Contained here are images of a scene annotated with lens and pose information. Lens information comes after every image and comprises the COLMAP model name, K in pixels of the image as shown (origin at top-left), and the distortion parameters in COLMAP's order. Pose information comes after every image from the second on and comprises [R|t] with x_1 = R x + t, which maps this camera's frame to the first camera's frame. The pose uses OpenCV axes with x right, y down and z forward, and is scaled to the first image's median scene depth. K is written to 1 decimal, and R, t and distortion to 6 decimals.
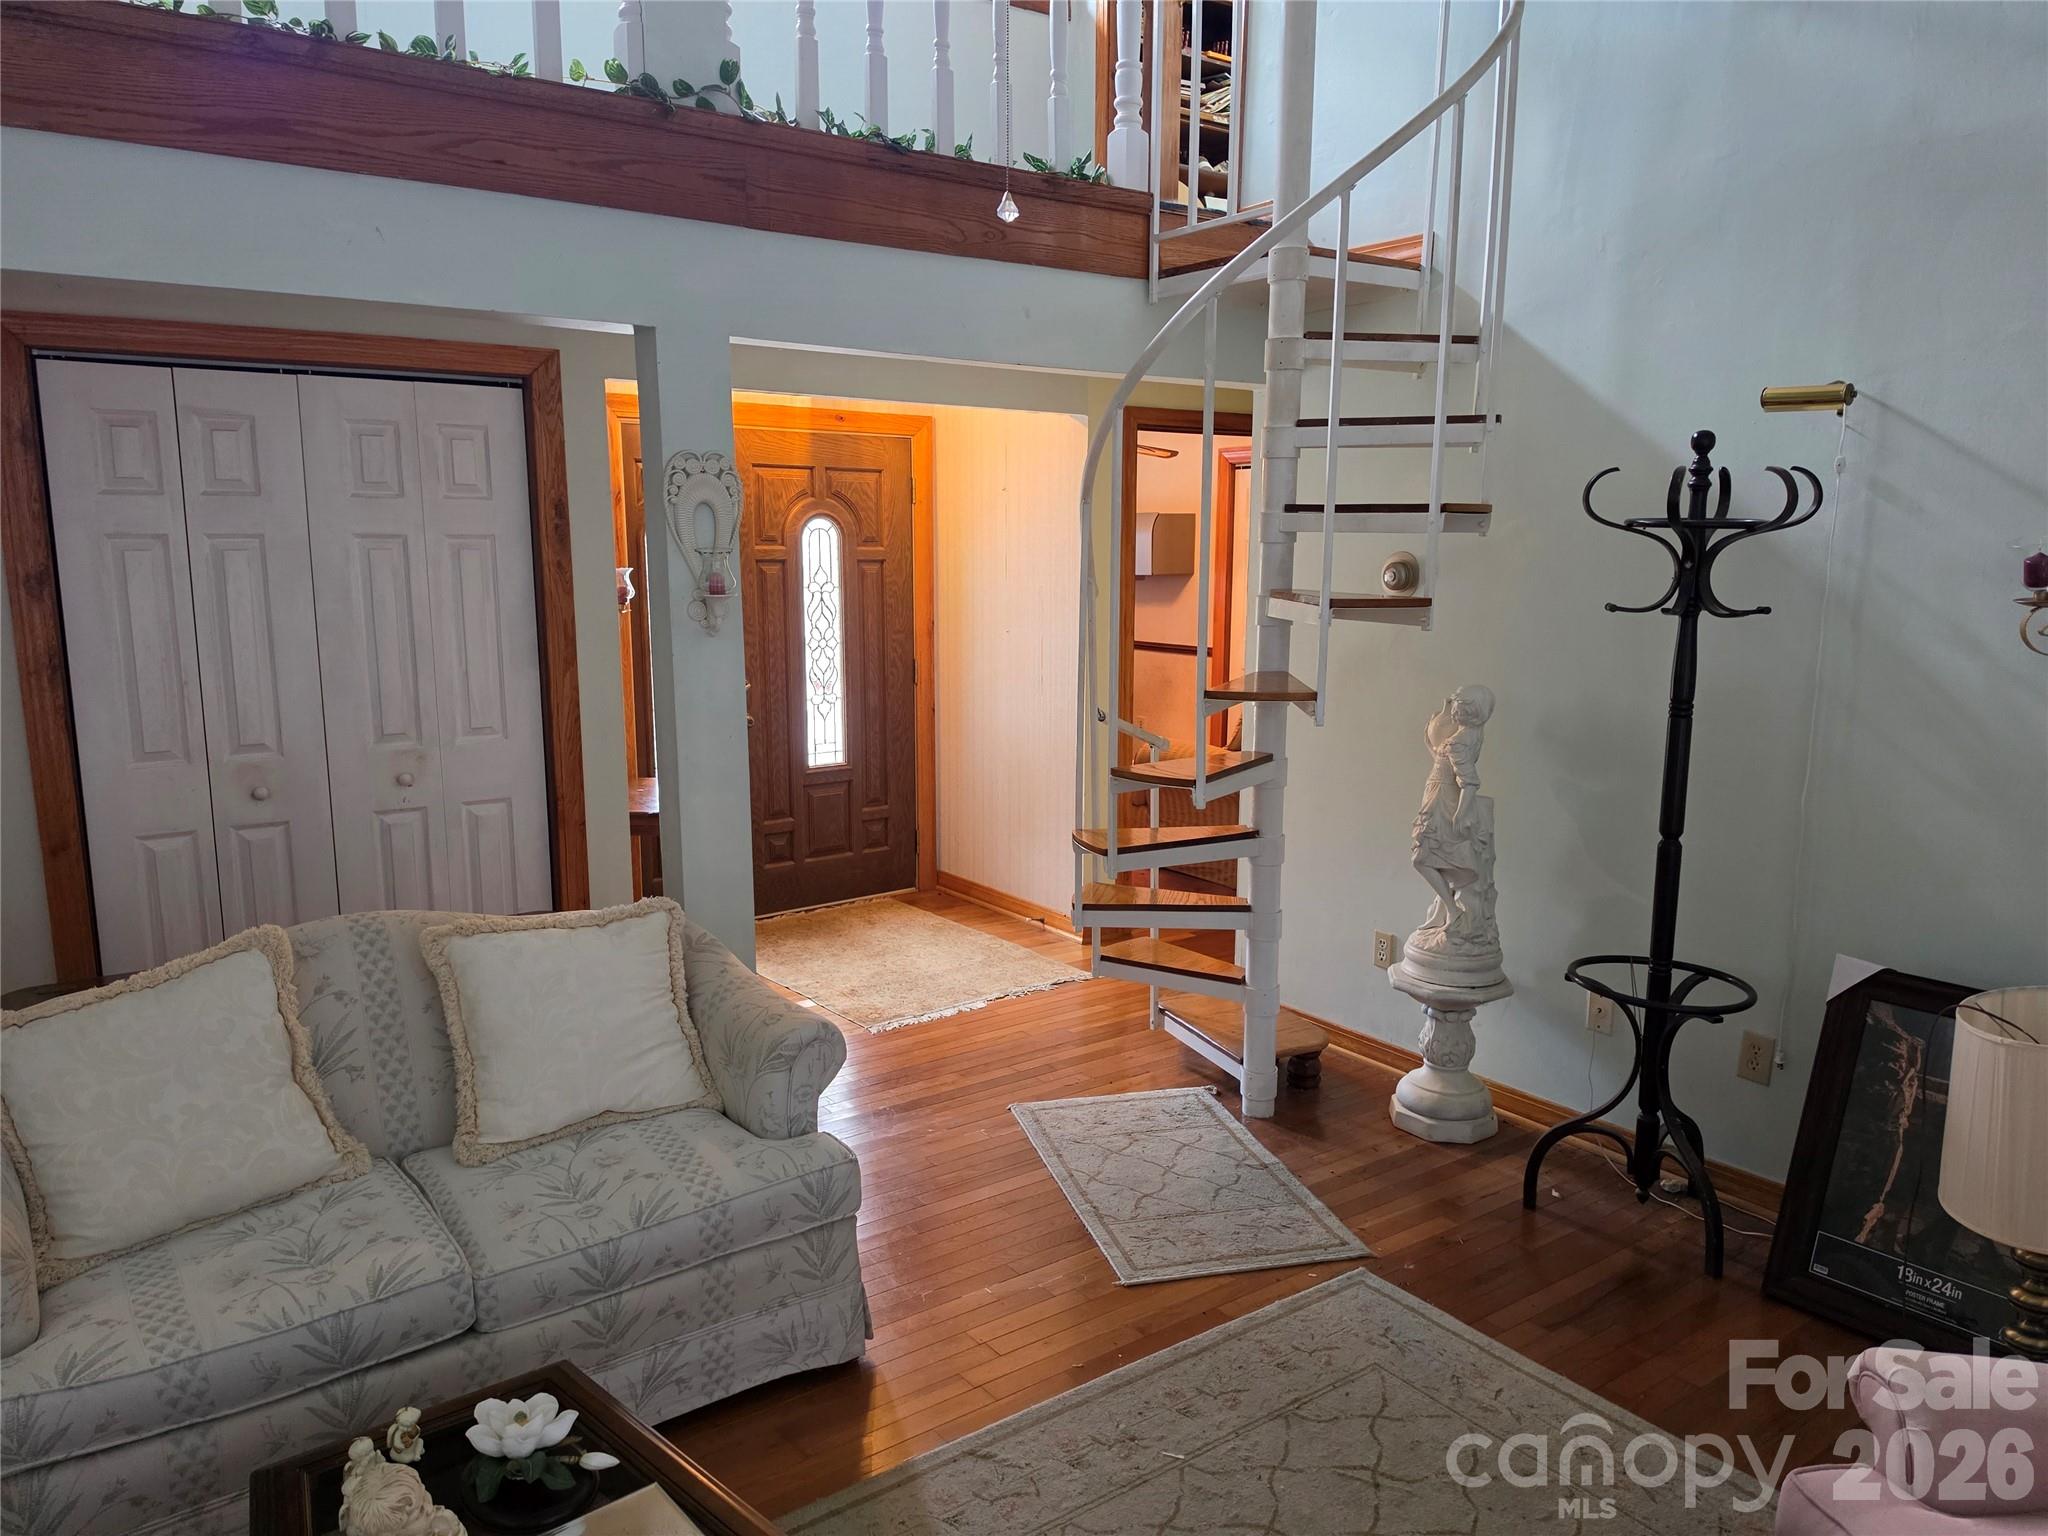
lens RADIAL K [[1364.4, 0, 1020.1], [0, 1364.4, 794.7], [0, 0, 1]] dist [0.007874, 0.000661]
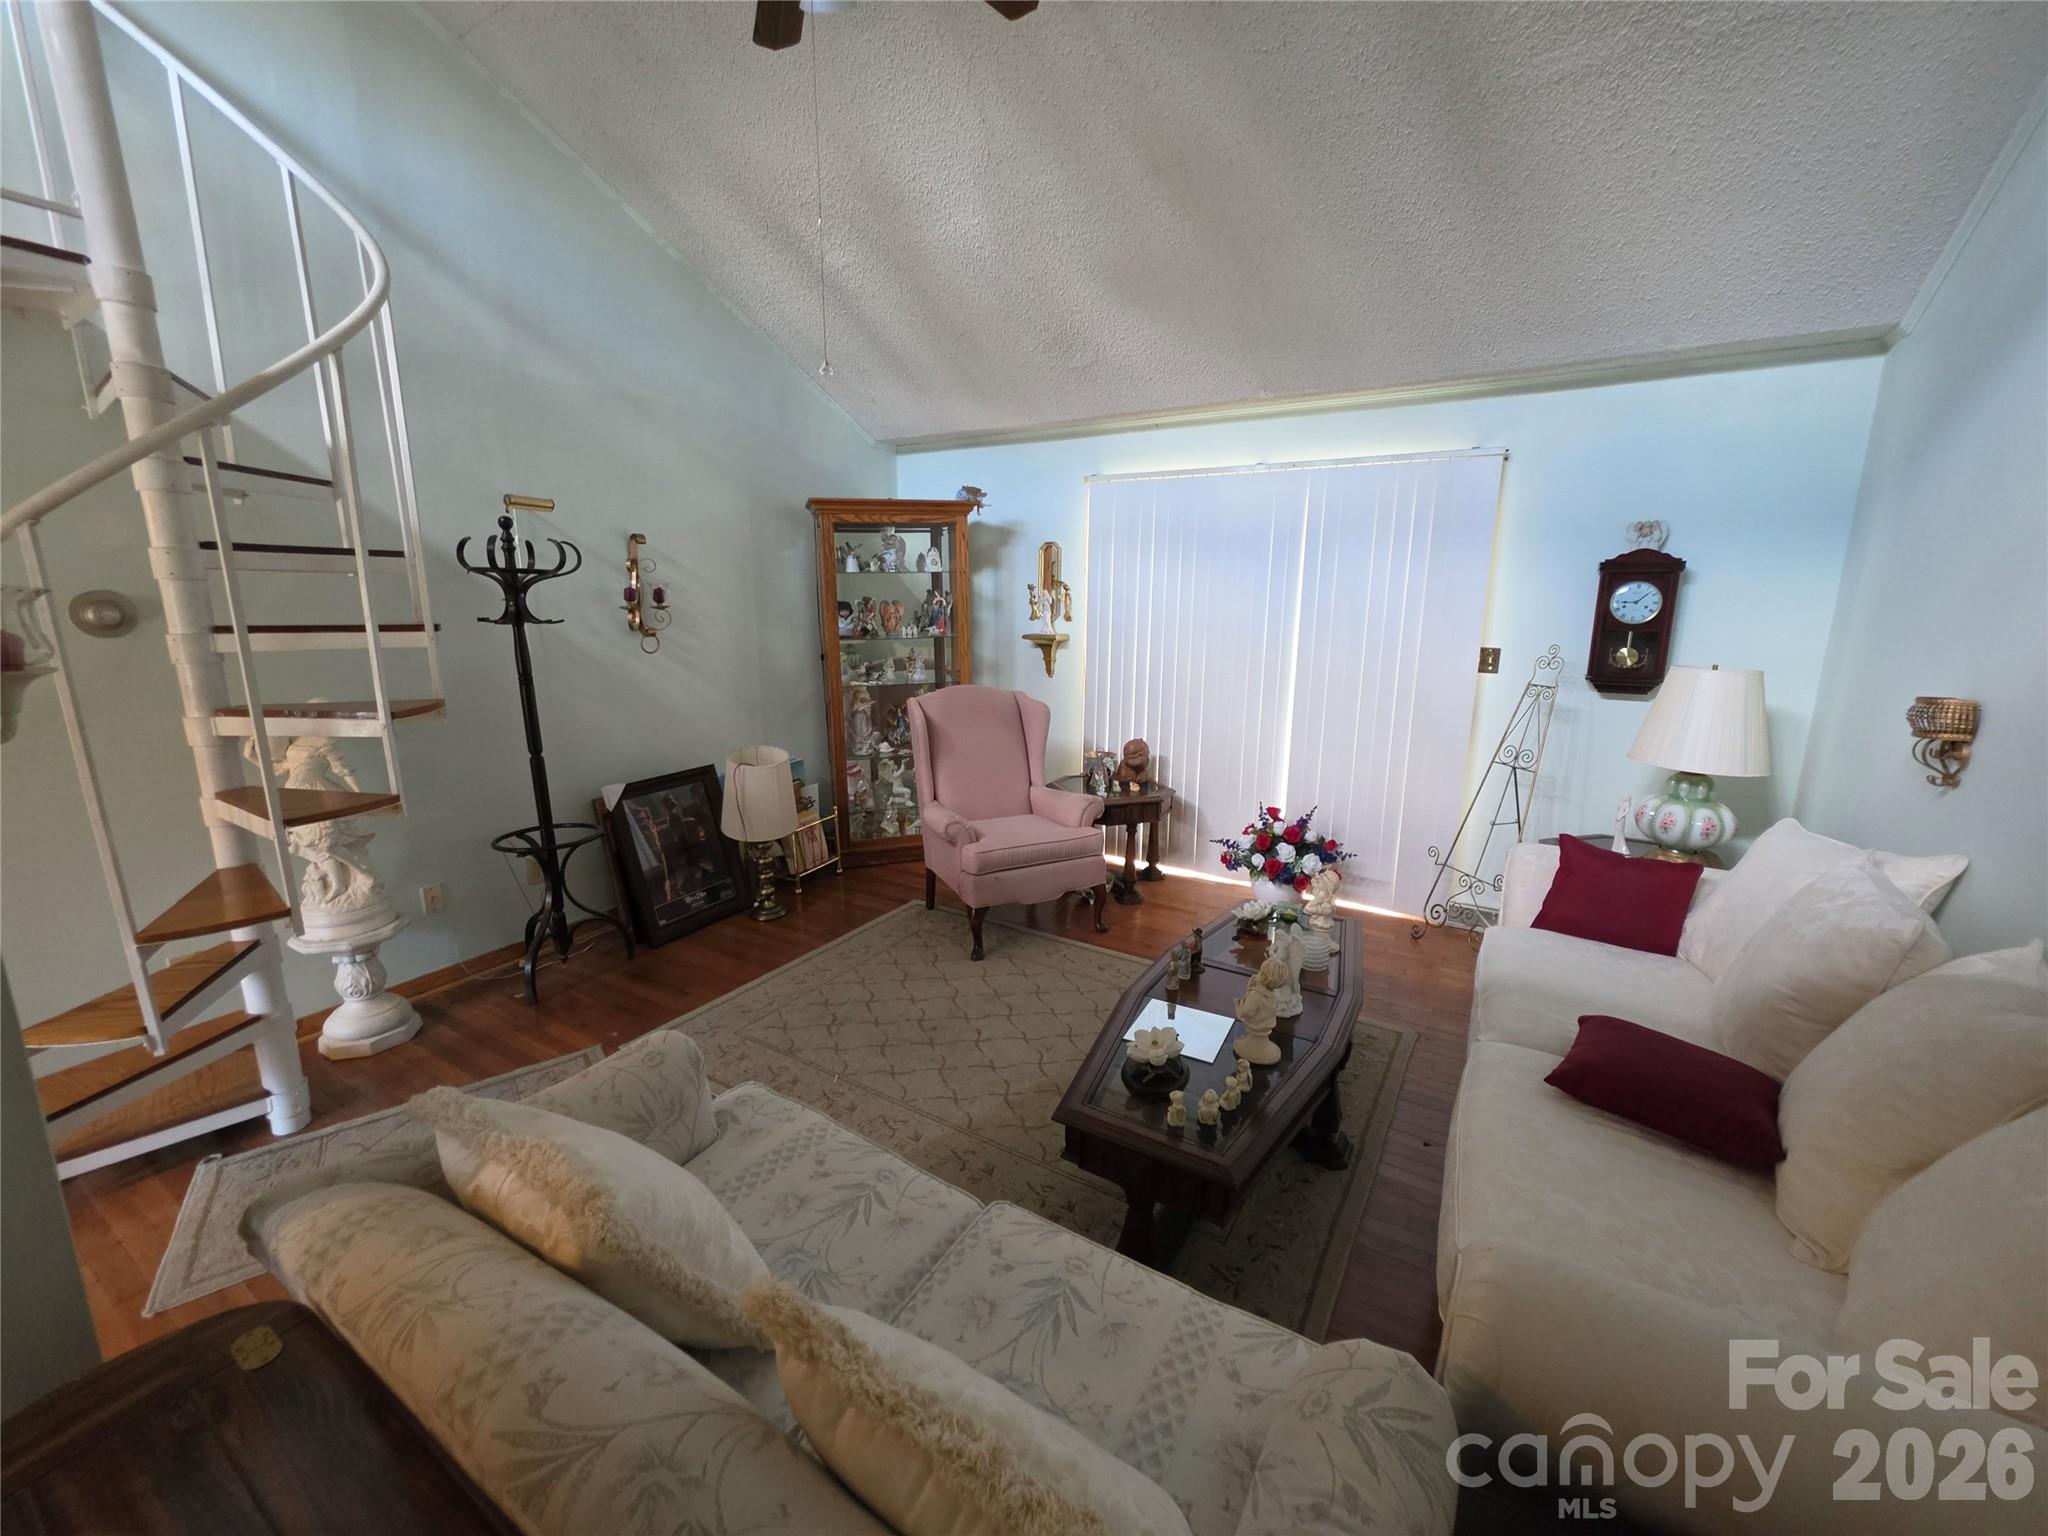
lens RADIAL K [[821.5, 0, 1020.4], [0, 821.5, 752.0], [0, 0, 1]] dist [-0.002362, 0.002320]
pose [[-0.396414, -0.181366, 0.899979, -0.728529], [0.149158, 0.954545, 0.258062, -0.153077], [-0.905874, 0.236538, -0.351343, 0.843763]]
